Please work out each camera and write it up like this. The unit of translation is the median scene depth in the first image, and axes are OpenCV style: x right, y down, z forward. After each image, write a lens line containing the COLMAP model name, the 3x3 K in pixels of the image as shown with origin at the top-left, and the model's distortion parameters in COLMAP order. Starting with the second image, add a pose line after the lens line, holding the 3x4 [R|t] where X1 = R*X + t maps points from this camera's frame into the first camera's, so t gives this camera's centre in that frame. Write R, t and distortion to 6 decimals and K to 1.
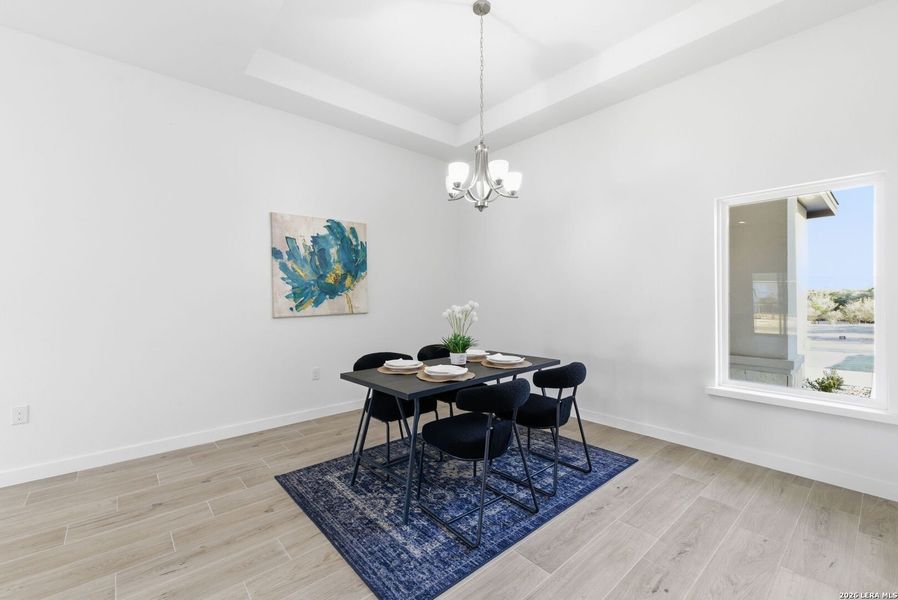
lens RADIAL K [[383.8, 0, 452.4], [0, 383.8, 301.4], [0, 0, 1]] dist [0.003203, 0.000048]
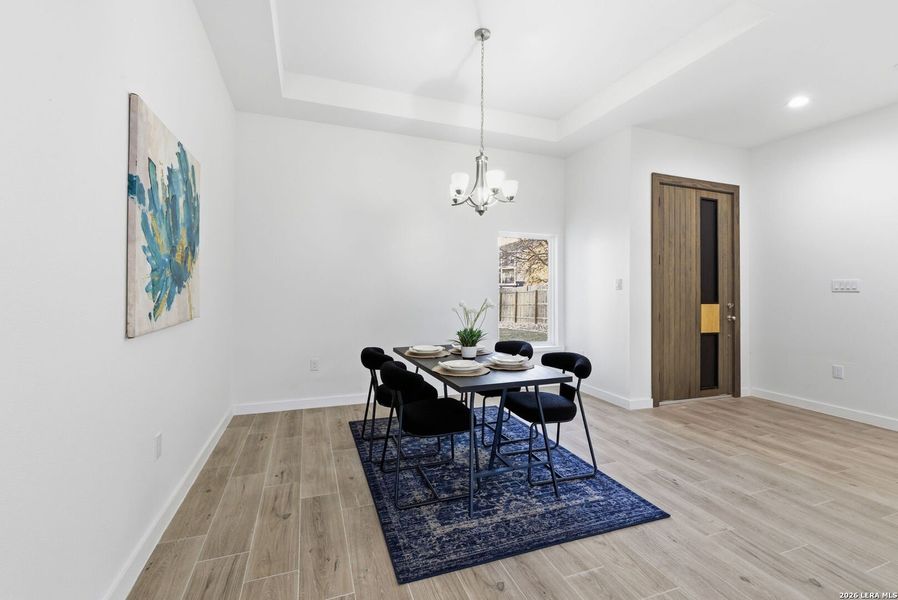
lens RADIAL K [[383.8, 0, 450.9], [0, 383.8, 292.7], [0, 0, 1]] dist [0.003203, 0.000048]
pose [[0.358163, 0.002661, 0.933655, -1.030776], [-0.000085, 0.999996, -0.002817, -0.010075], [-0.933659, 0.000929, 0.358162, 0.713028]]
